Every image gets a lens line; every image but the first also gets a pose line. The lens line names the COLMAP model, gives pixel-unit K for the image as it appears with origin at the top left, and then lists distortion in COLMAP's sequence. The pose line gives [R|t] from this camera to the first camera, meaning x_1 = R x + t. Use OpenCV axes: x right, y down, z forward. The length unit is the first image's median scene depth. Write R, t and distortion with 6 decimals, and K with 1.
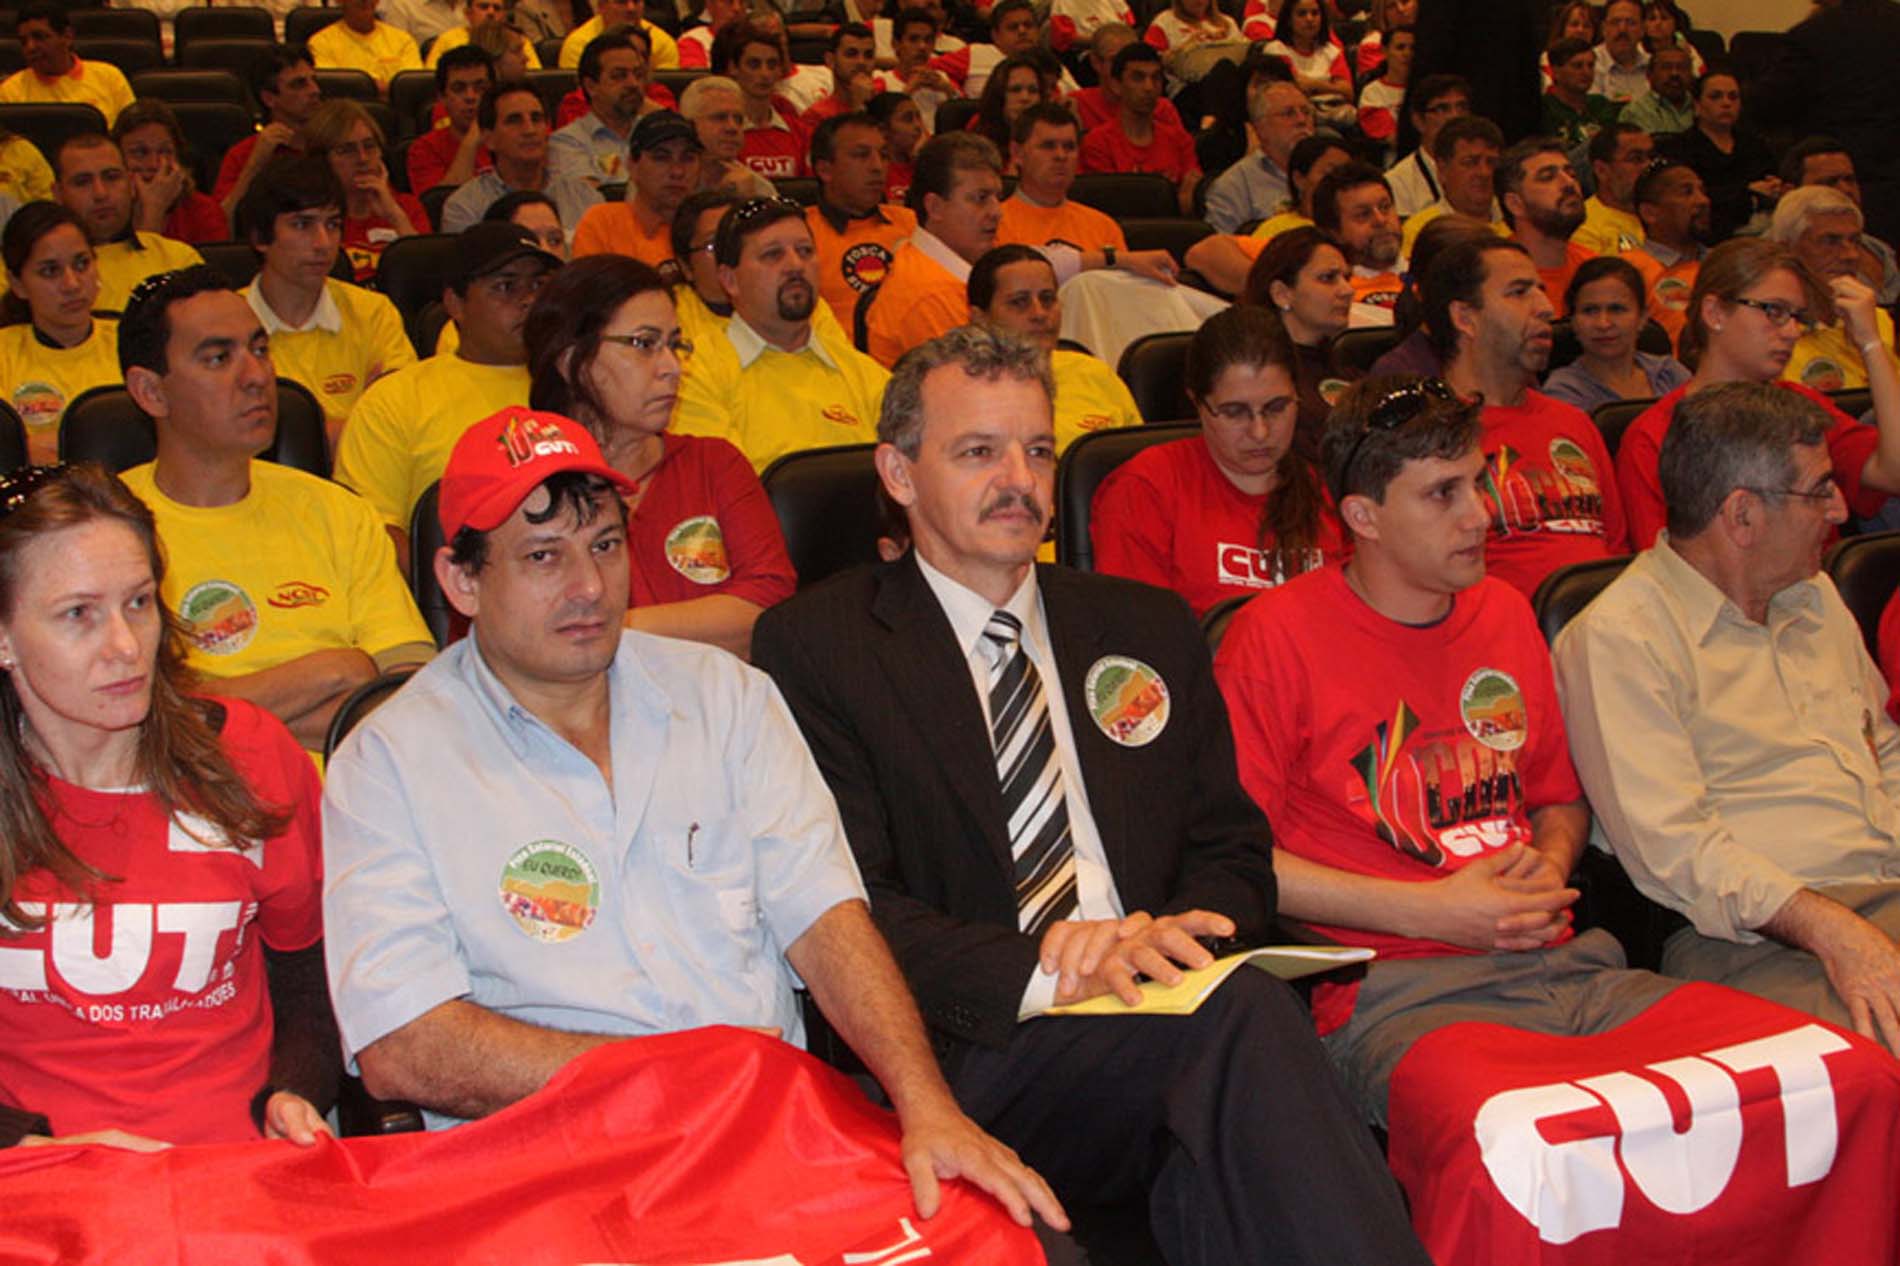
lens RADIAL K [[2521.4, 0, 949.9], [0, 2521.4, 620.6], [0, 0, 1]] dist [-0.068556, 0.000000]
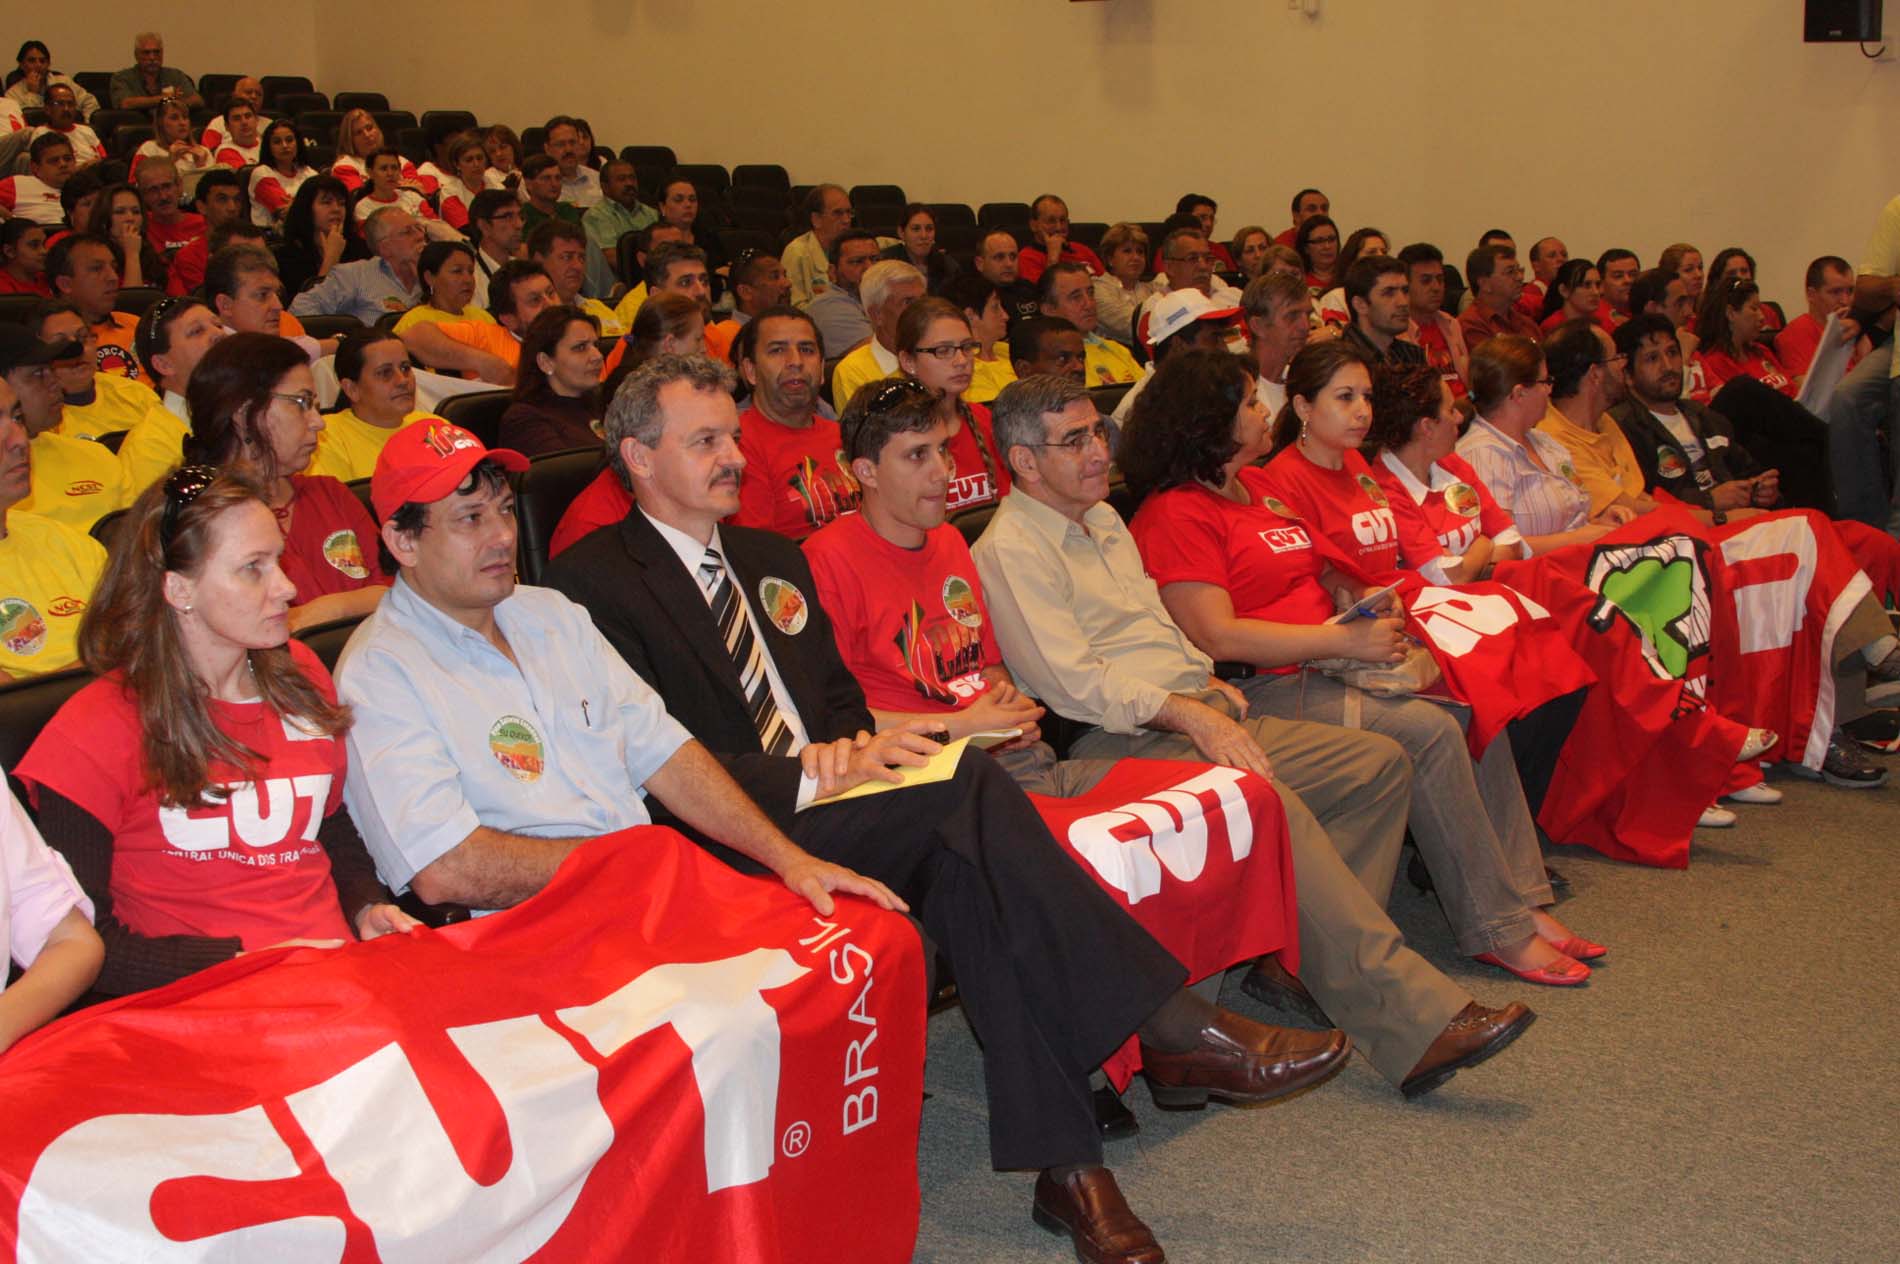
lens RADIAL K [[2174.2, 0, 950.9], [0, 2174.2, 642.9], [0, 0, 1]] dist [-0.080771, 0.000000]
pose [[0.909390, -0.103709, 0.402808, -0.356944], [0.106594, 0.994185, 0.015317, 0.046455], [-0.402054, 0.029007, 0.915156, -0.190383]]
